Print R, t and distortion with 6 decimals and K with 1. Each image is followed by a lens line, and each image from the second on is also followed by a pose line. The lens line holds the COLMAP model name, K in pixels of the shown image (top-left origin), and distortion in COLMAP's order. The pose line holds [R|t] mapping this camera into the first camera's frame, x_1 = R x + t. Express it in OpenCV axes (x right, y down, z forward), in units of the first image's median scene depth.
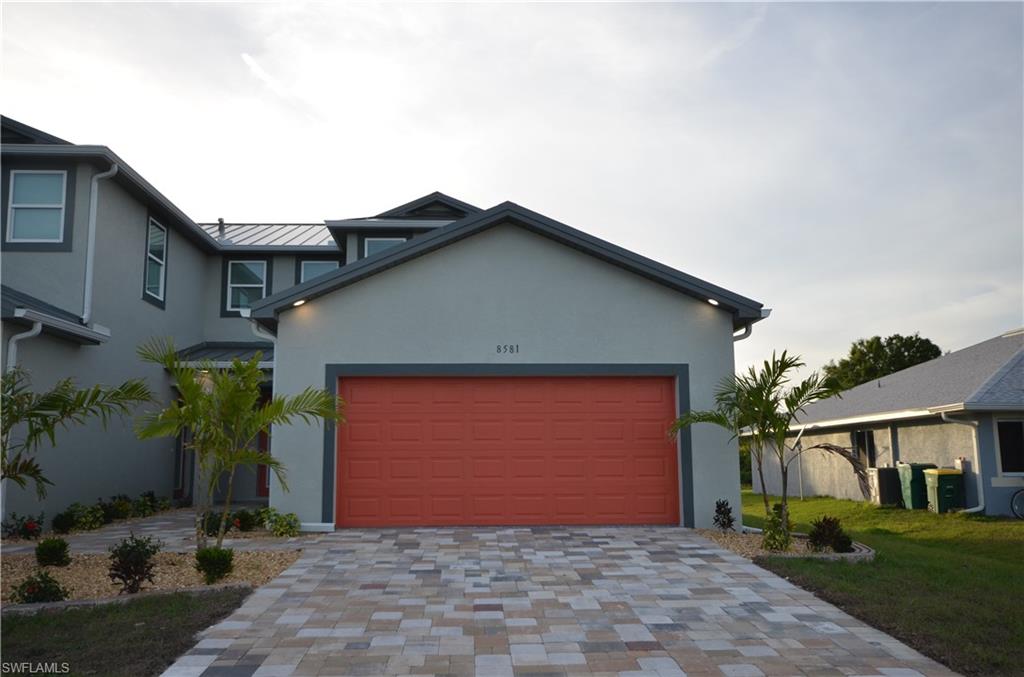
lens RADIAL K [[841.7, 0, 514.8], [0, 841.7, 339.9], [0, 0, 1]] dist [0.001439, 0.037829]
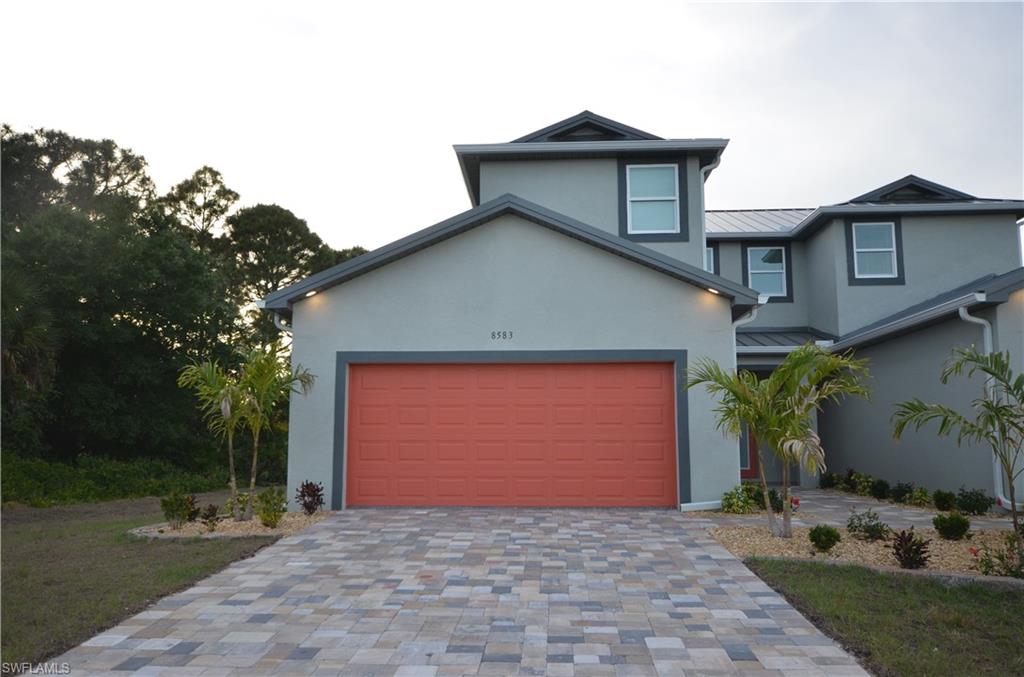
lens RADIAL K [[841.7, 0, 509.4], [0, 841.7, 341.7], [0, 0, 1]] dist [0.001439, 0.037829]
pose [[0.995895, -0.006944, -0.090251, -0.648146], [0.008680, 0.999785, 0.018851, -0.002163], [0.090100, -0.019557, 0.995741, -0.057232]]
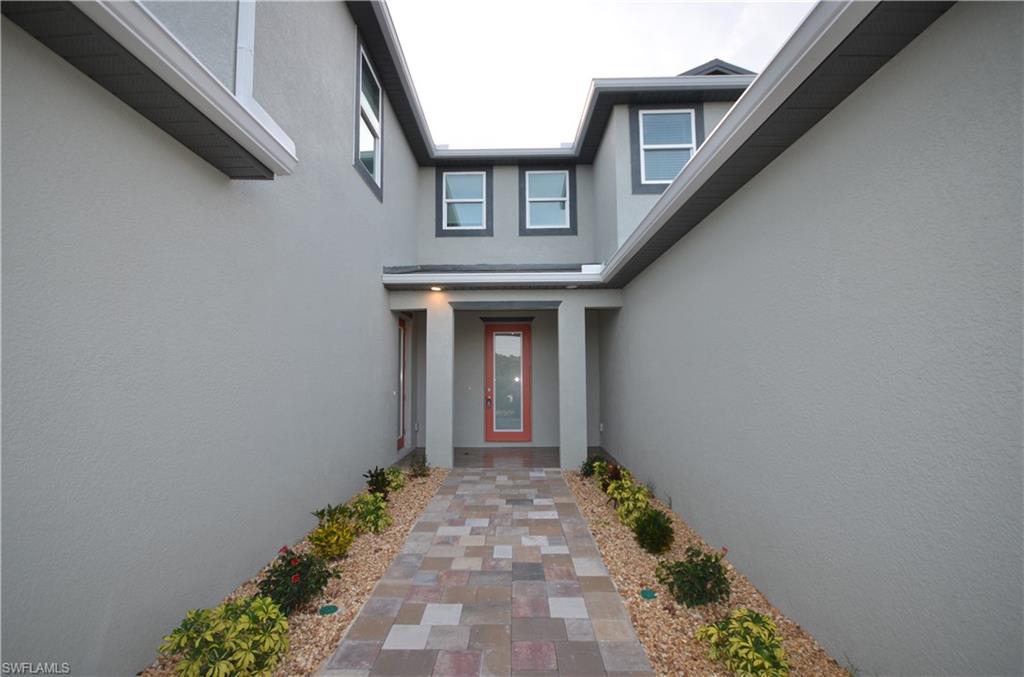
lens RADIAL K [[449.4, 0, 511.1], [0, 449.4, 344.0], [0, 0, 1]] dist [0.000685, 0.000004]
pose [[0.998723, -0.006362, -0.050125, -0.355666], [0.009936, 0.997399, 0.071383, 0.073506], [0.049540, -0.071790, 0.996189, 0.761058]]
